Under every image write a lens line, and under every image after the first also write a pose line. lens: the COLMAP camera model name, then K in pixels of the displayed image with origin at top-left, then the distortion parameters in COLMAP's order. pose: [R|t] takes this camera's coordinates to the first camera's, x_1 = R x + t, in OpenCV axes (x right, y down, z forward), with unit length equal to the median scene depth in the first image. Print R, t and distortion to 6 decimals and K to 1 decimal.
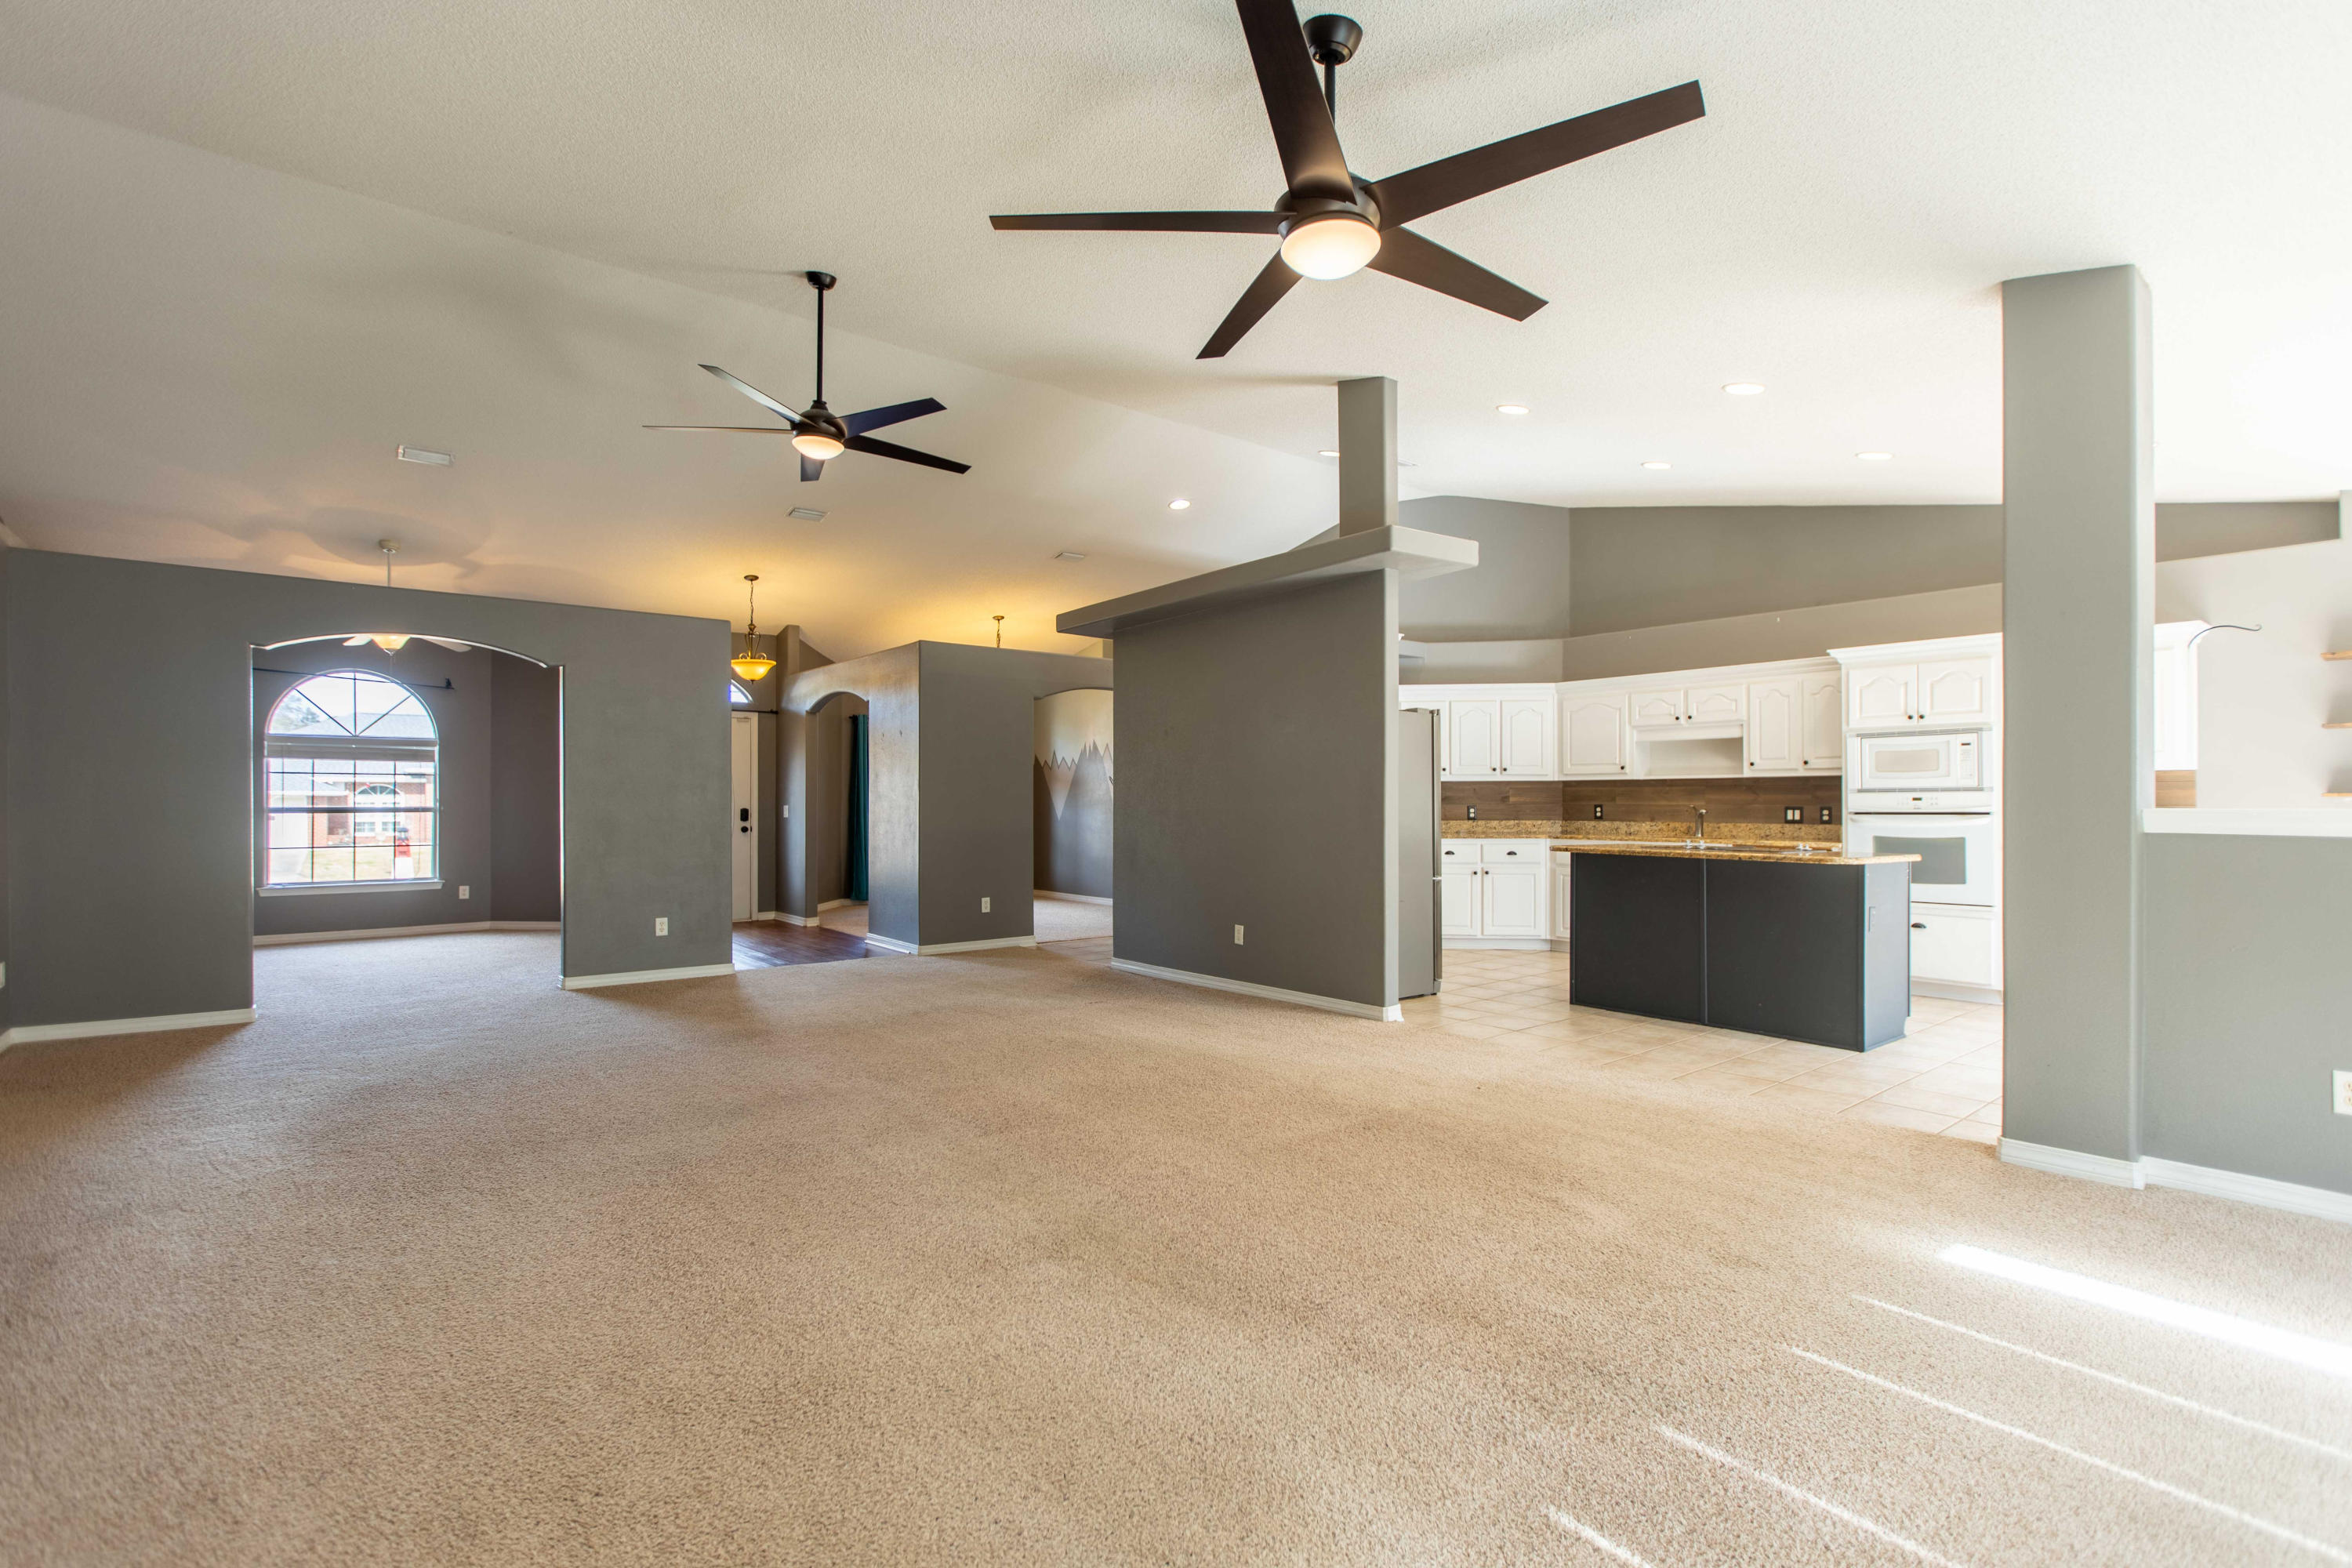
lens RADIAL K [[1054.6, 0, 1173.2], [0, 1054.6, 799.8], [0, 0, 1]] dist [0.000668, 0.000040]
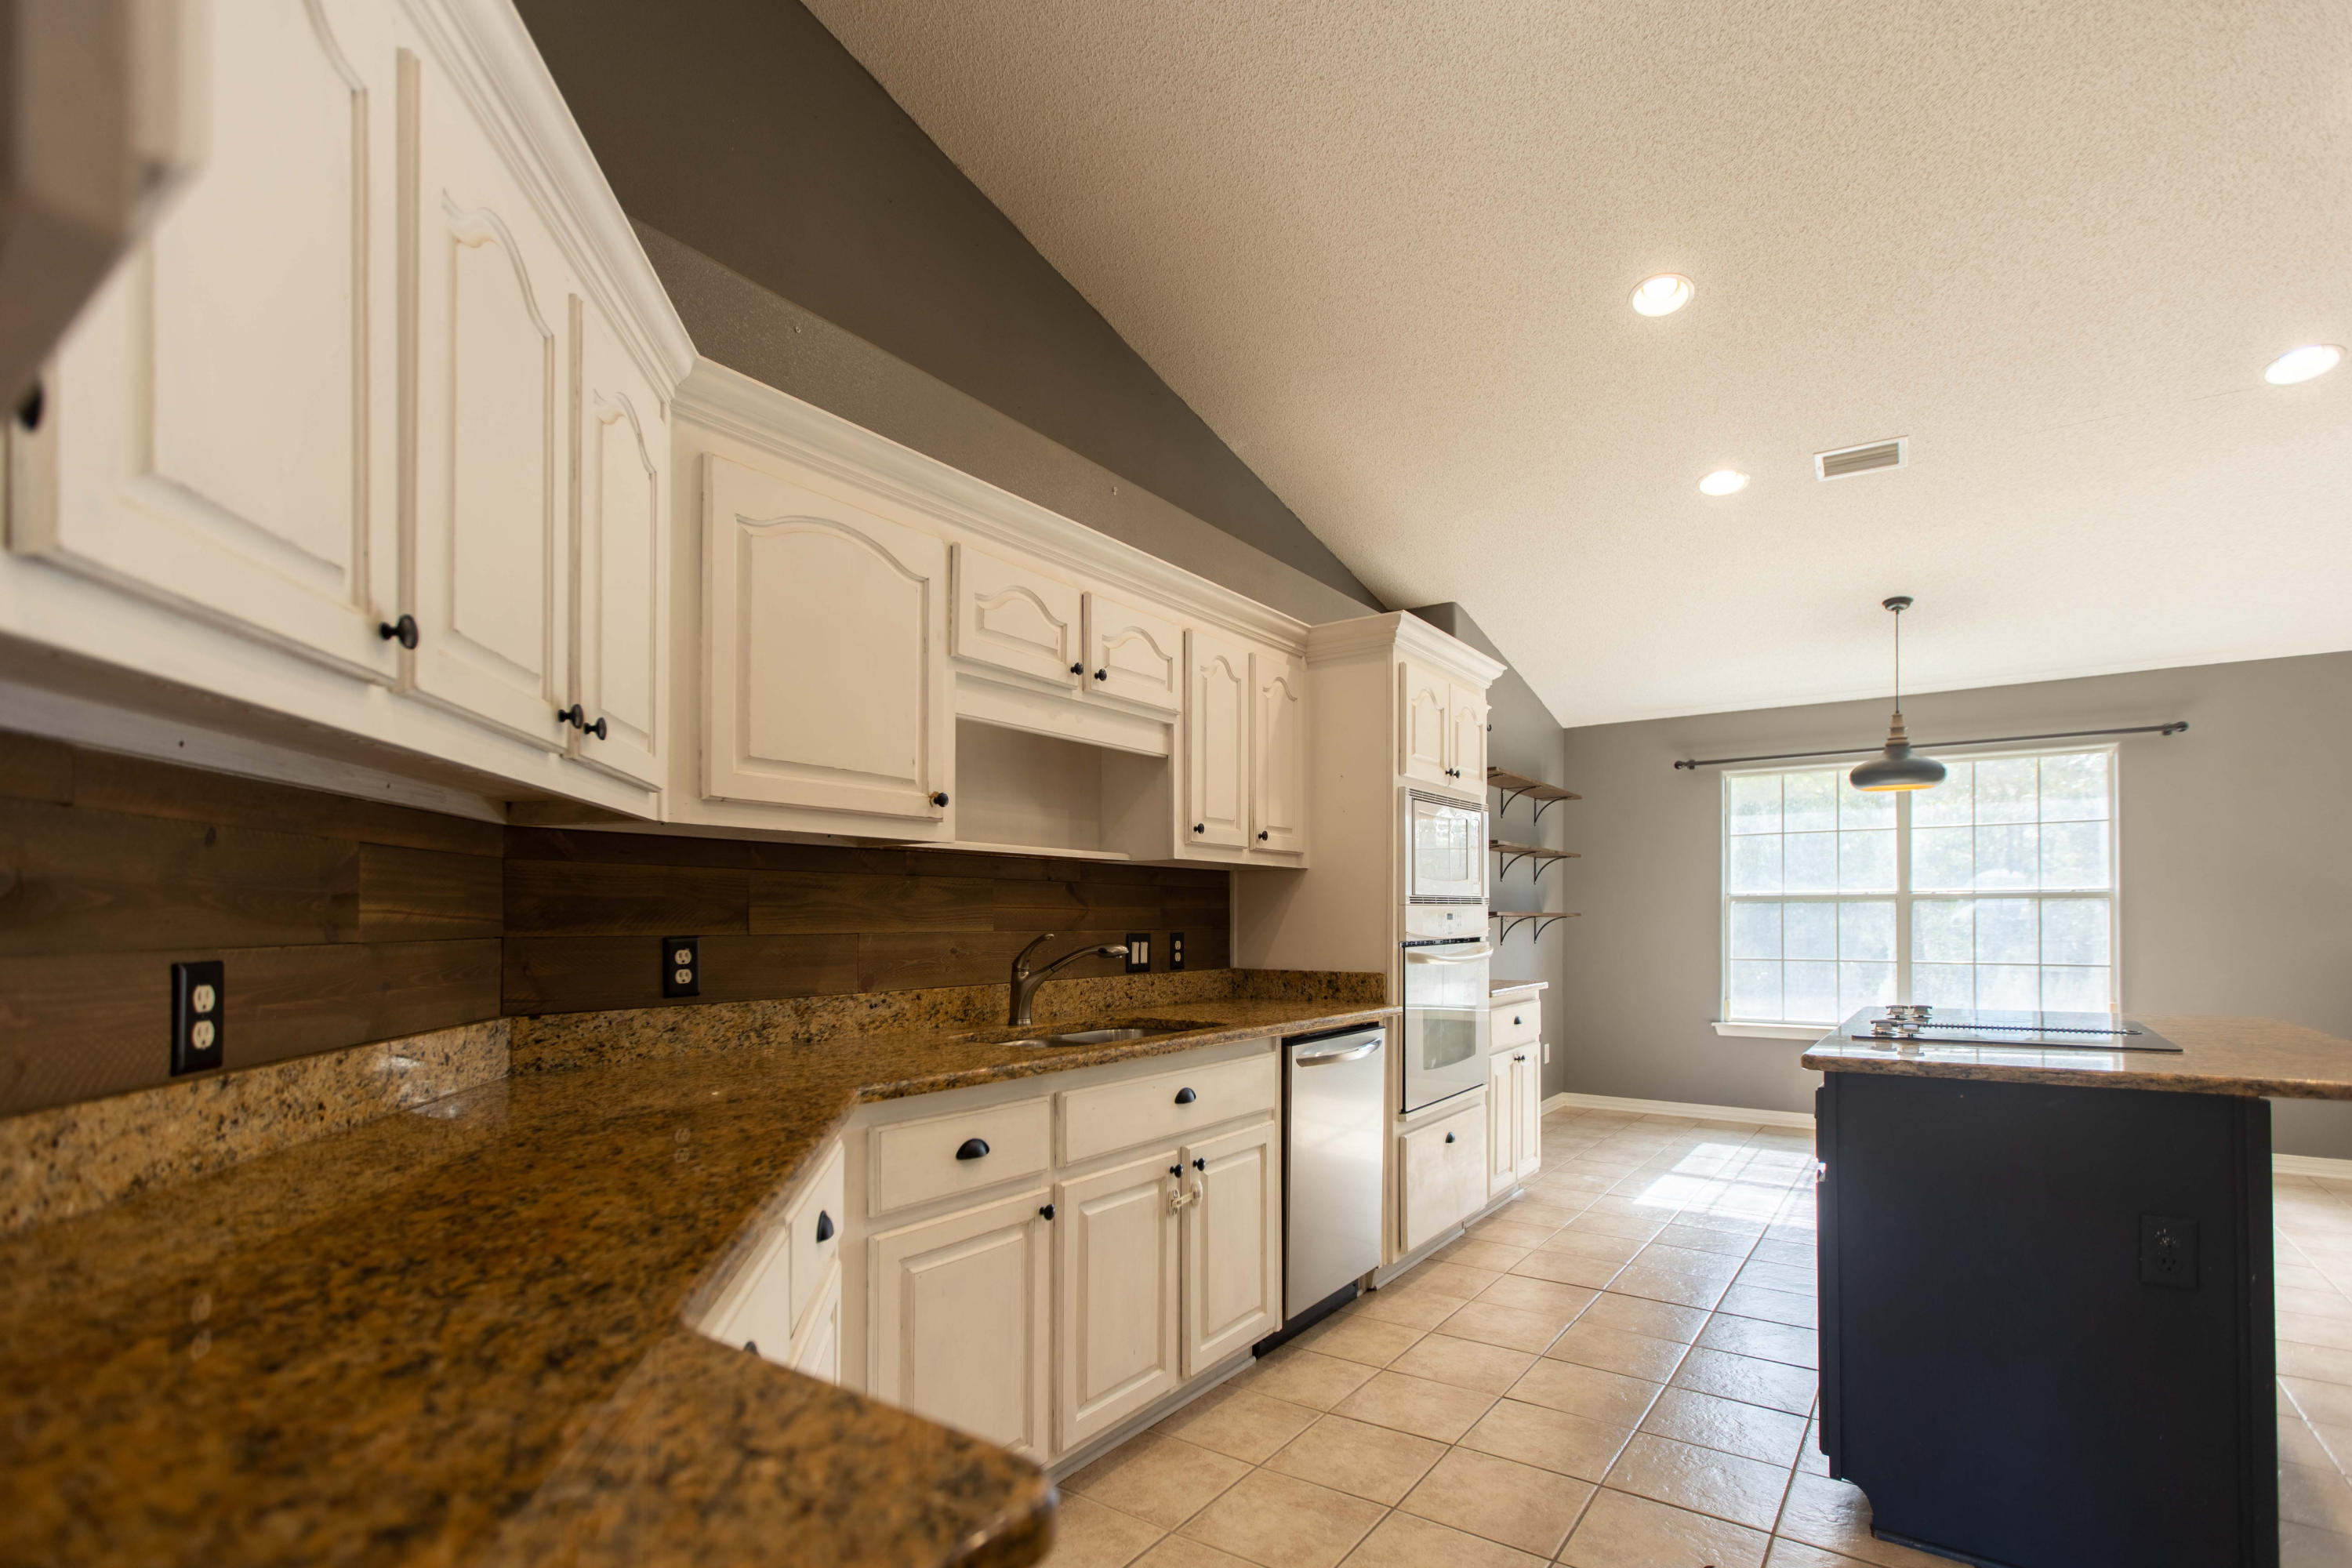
lens RADIAL K [[1093.2, 0, 1171.1], [0, 1093.2, 905.2], [0, 0, 1]] dist [0.001903, 0.000282]
pose [[-0.259240, 0.015737, 0.965685, 0.150223], [0.002145, 0.999874, -0.015719, 0.001647], [-0.965810, -0.002003, -0.259241, 1.105809]]
